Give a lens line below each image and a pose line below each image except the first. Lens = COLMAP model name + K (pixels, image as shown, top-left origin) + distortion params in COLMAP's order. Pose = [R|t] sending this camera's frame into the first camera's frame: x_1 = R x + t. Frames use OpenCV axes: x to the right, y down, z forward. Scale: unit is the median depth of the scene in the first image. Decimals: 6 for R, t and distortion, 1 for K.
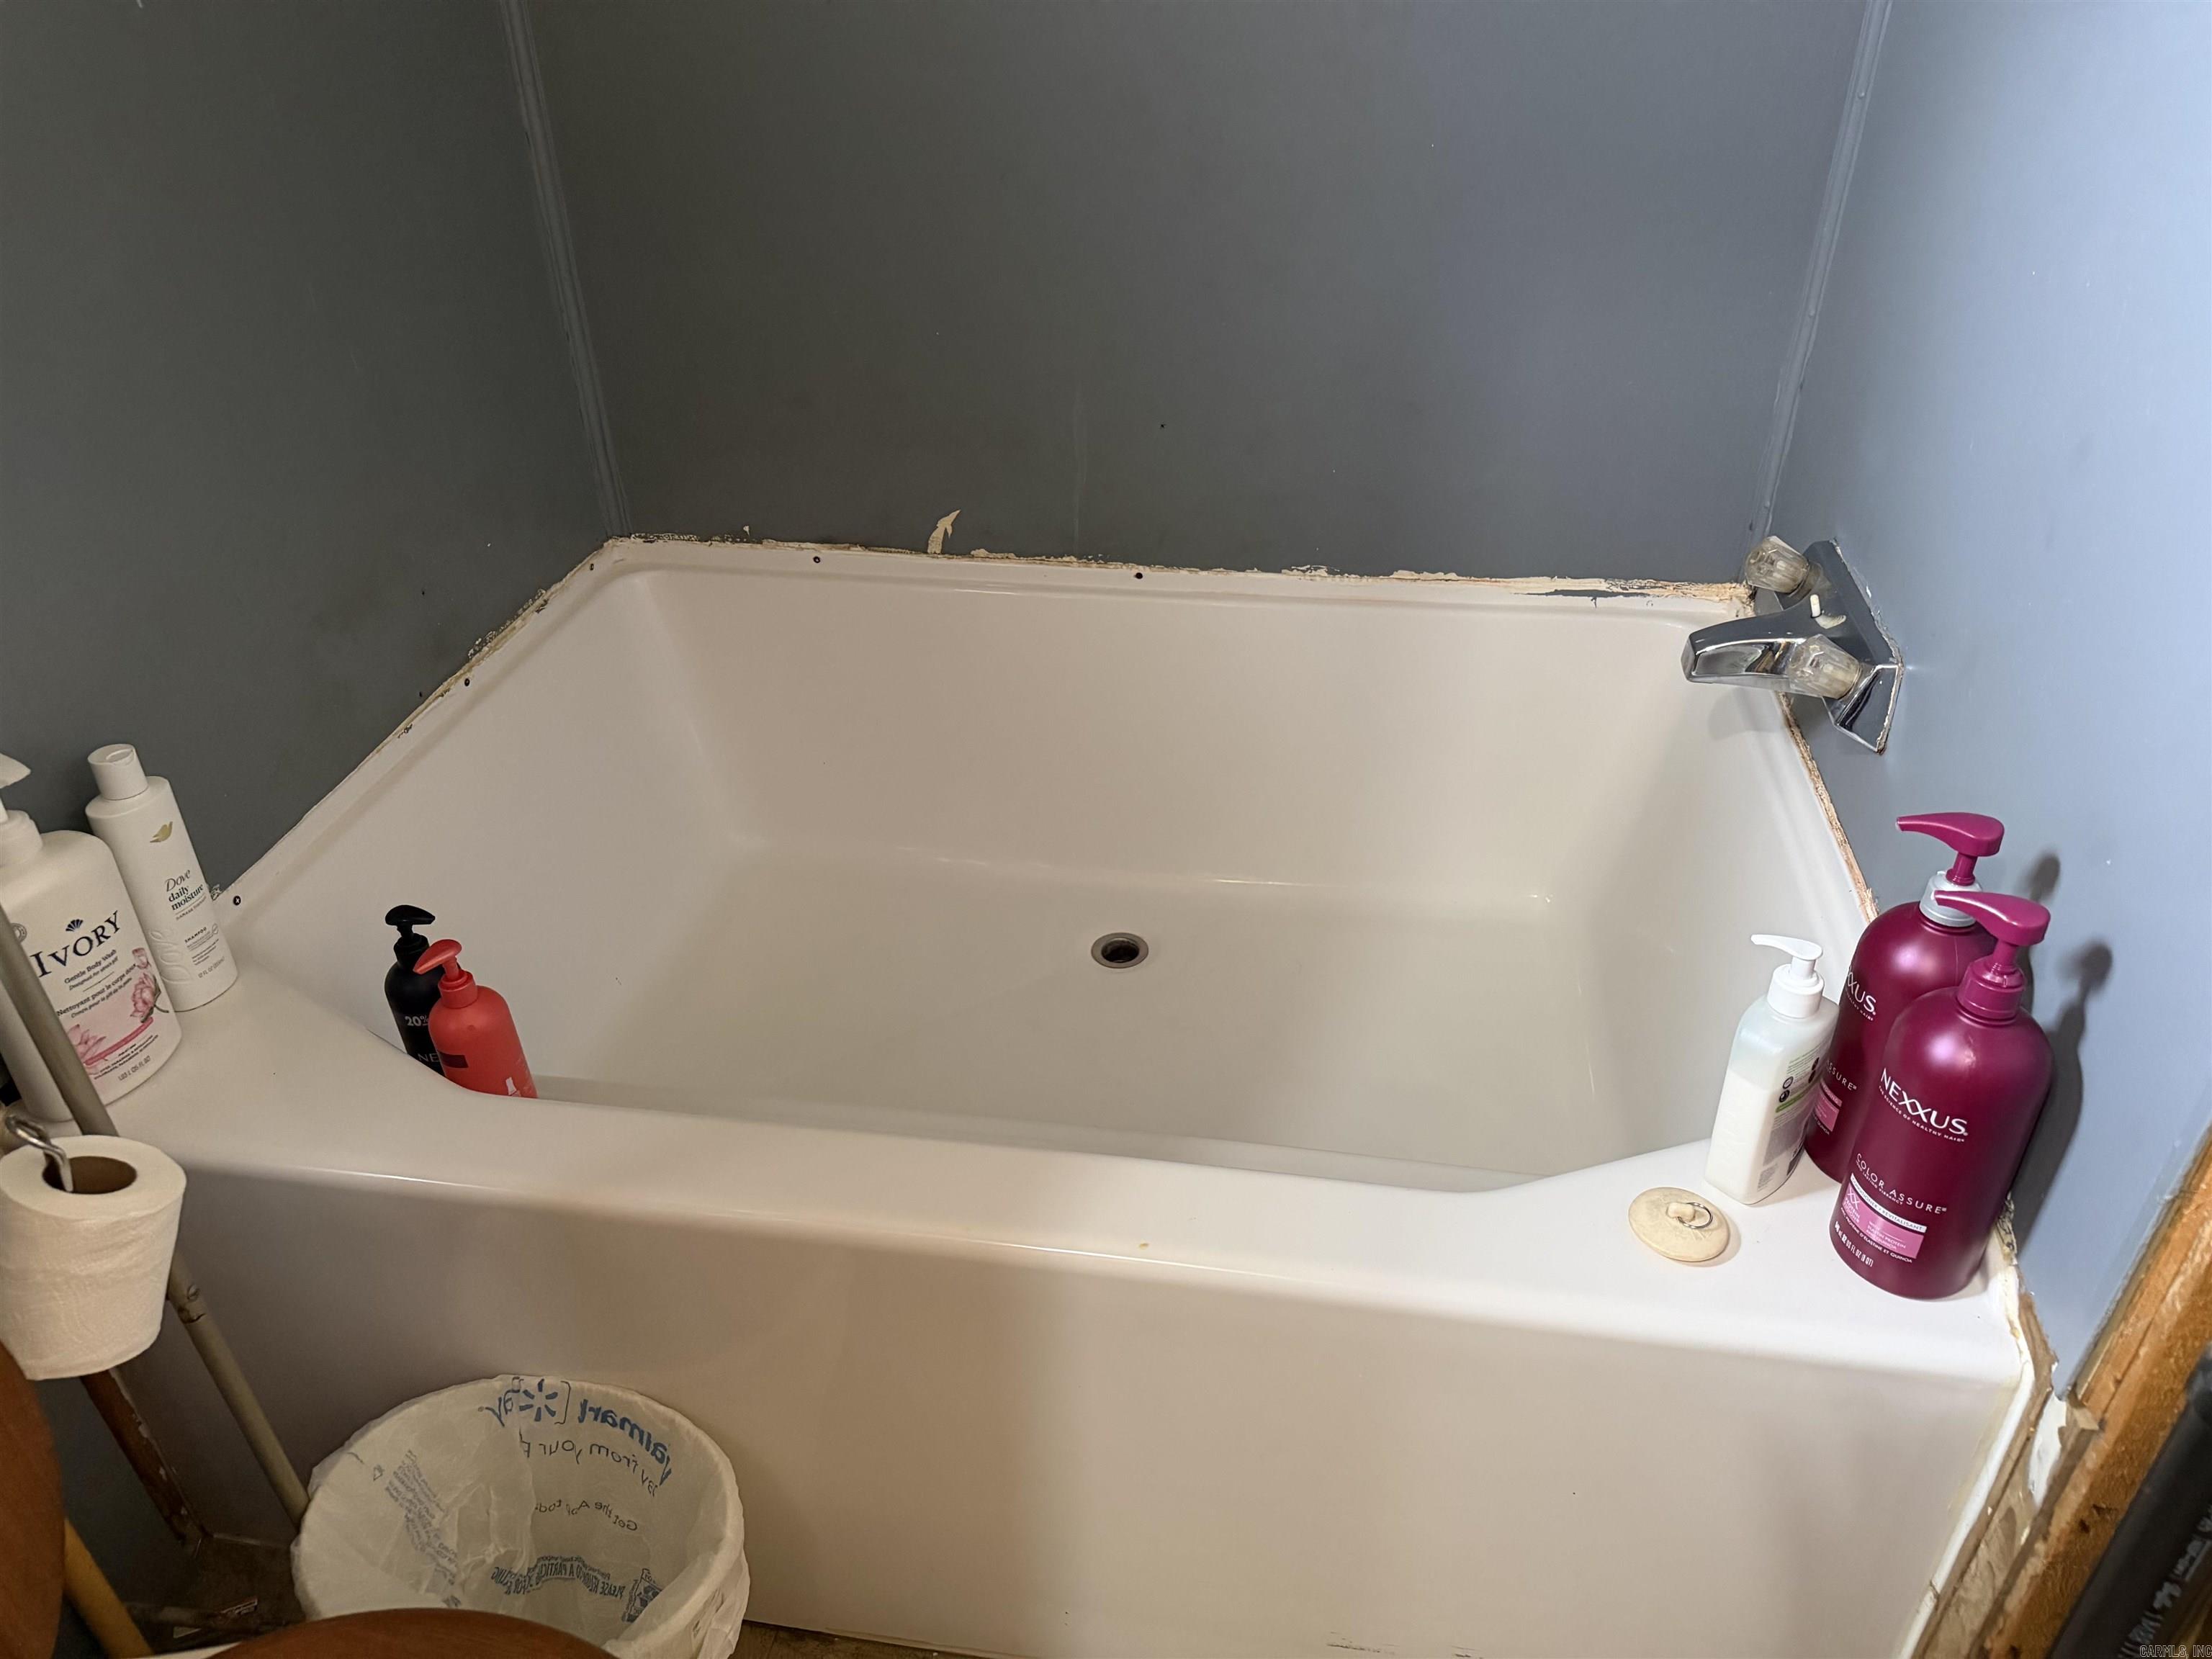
lens RADIAL K [[1562.8, 0, 1106.0], [0, 1562.8, 829.5], [0, 0, 1]] dist [0.172050, -0.328978]
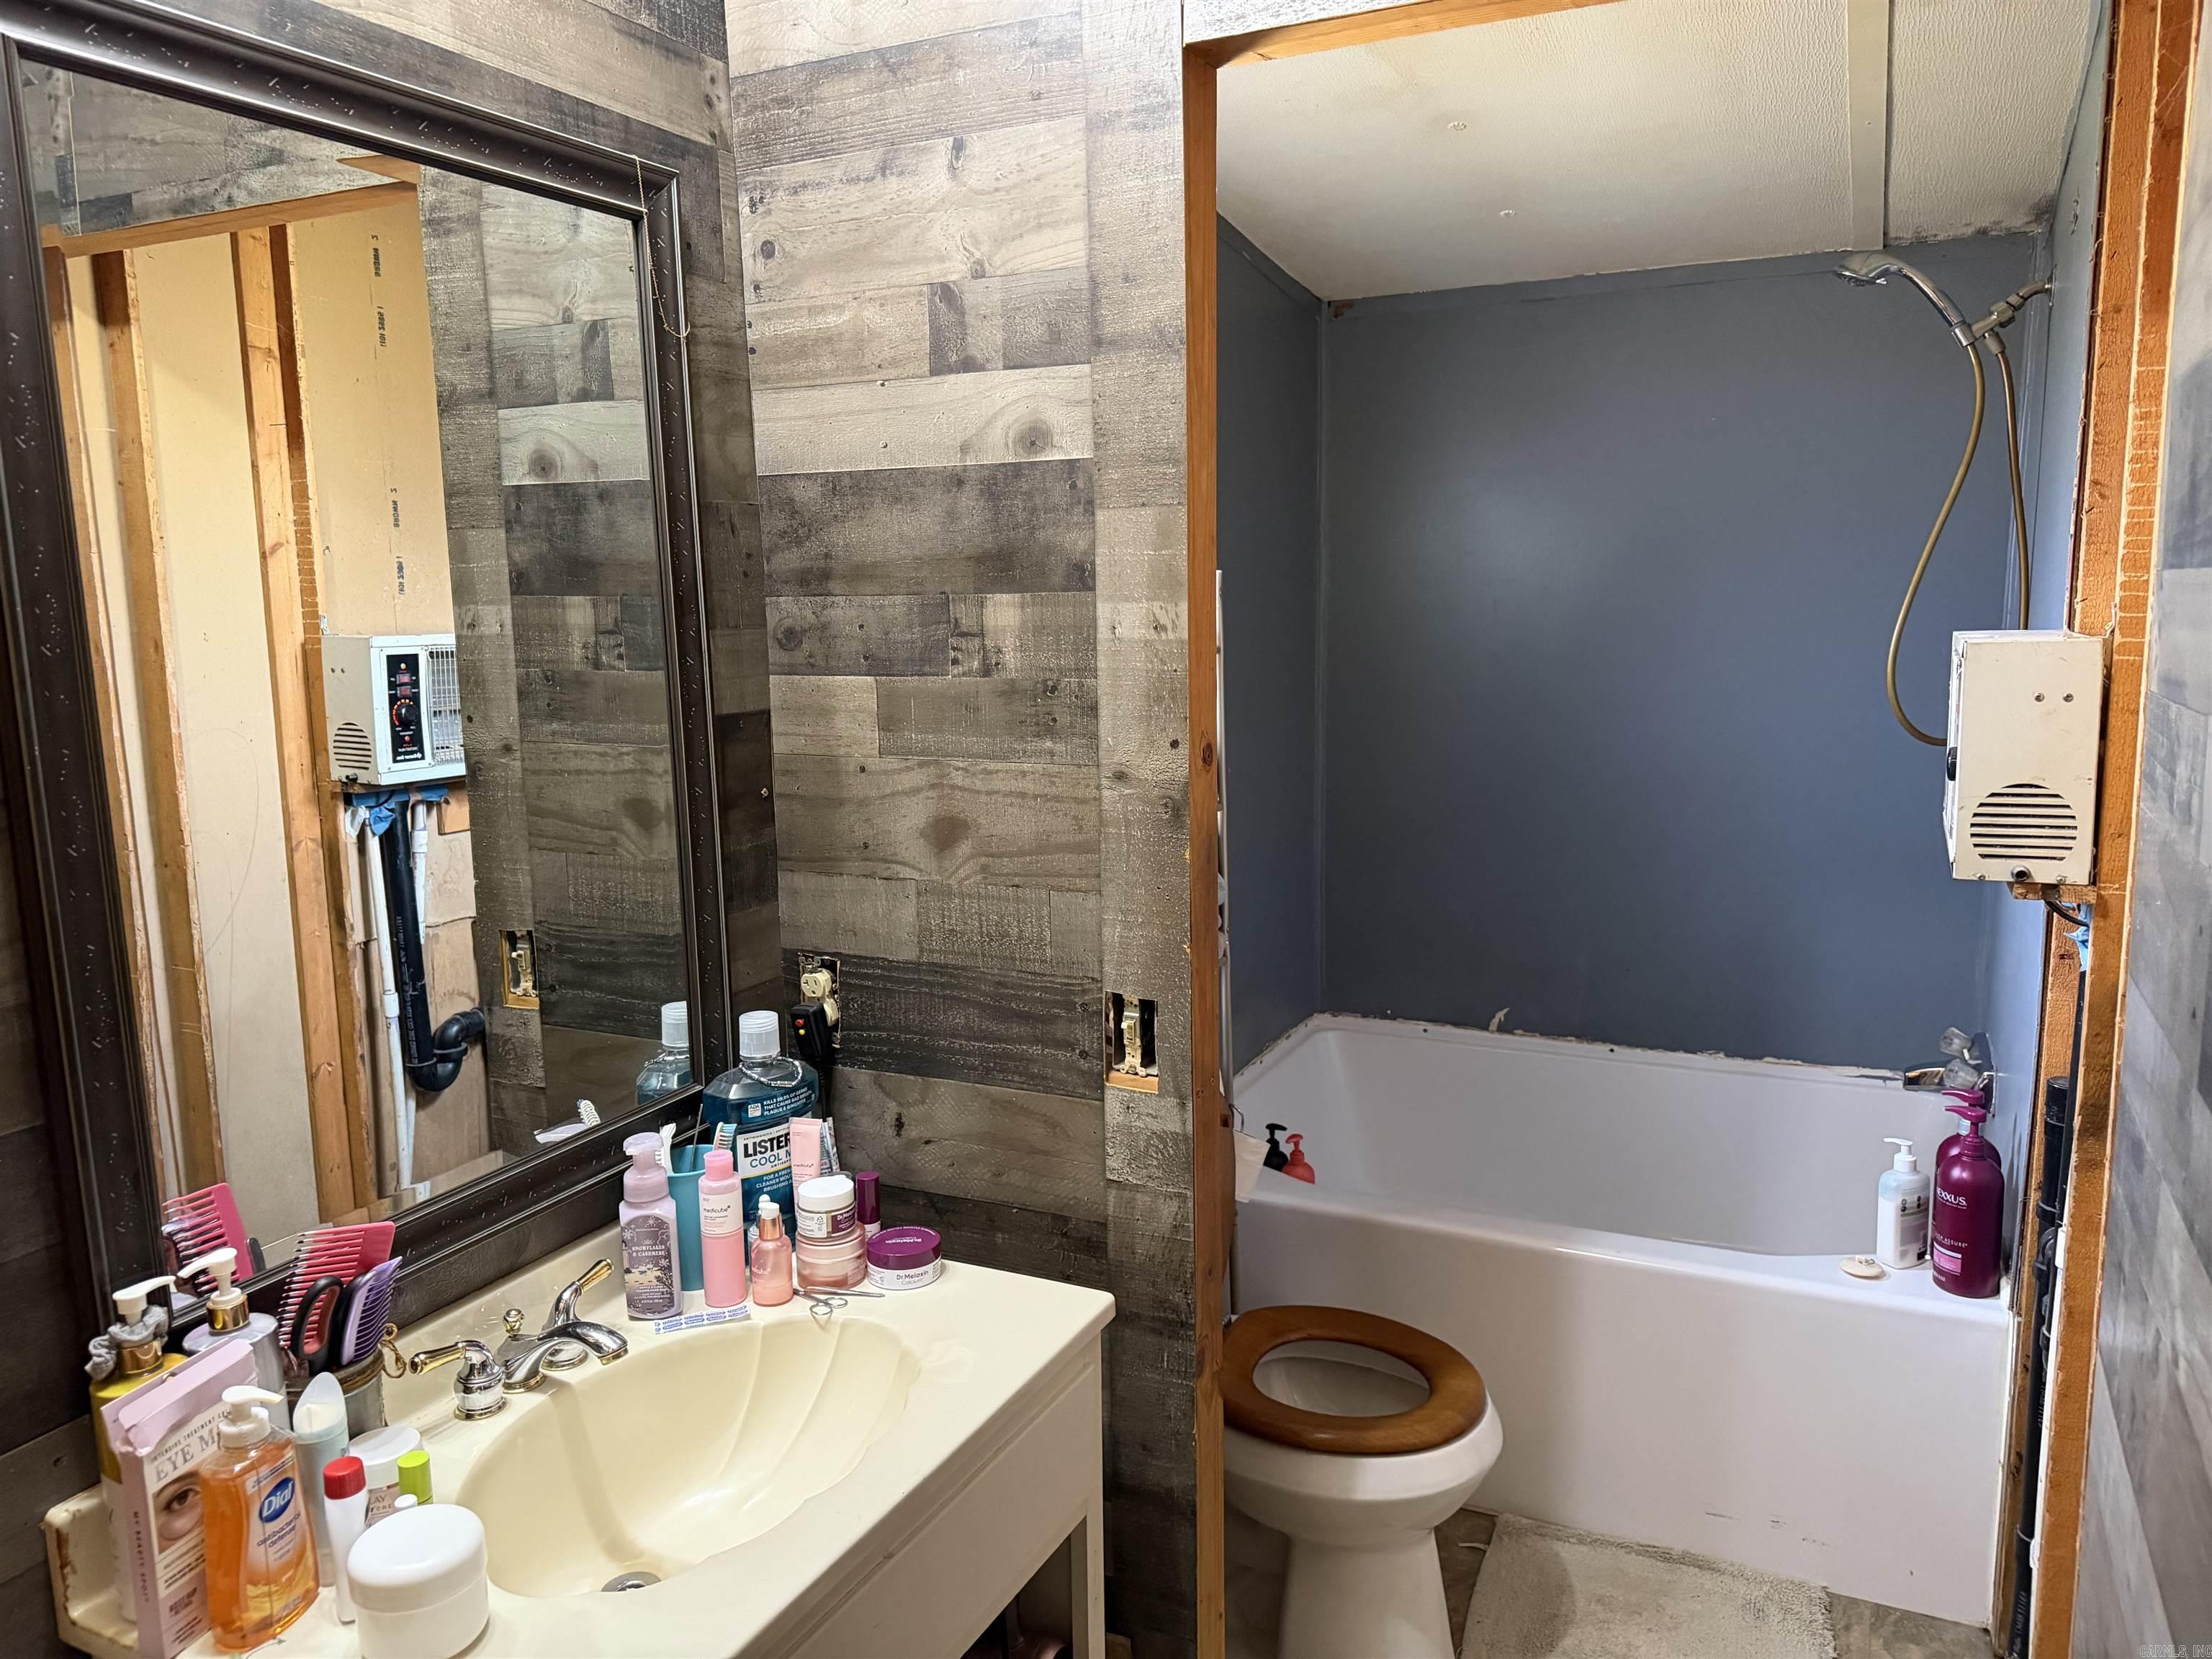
lens RADIAL K [[1562.8, 0, 1106.0], [0, 1562.8, 829.5], [0, 0, 1]] dist [0.172050, -0.328978]
pose [[0.960119, 0.041660, -0.276470, -0.042747], [-0.149320, 0.912409, -0.381070, 0.387388], [0.236378, 0.407155, 0.882242, -0.846286]]
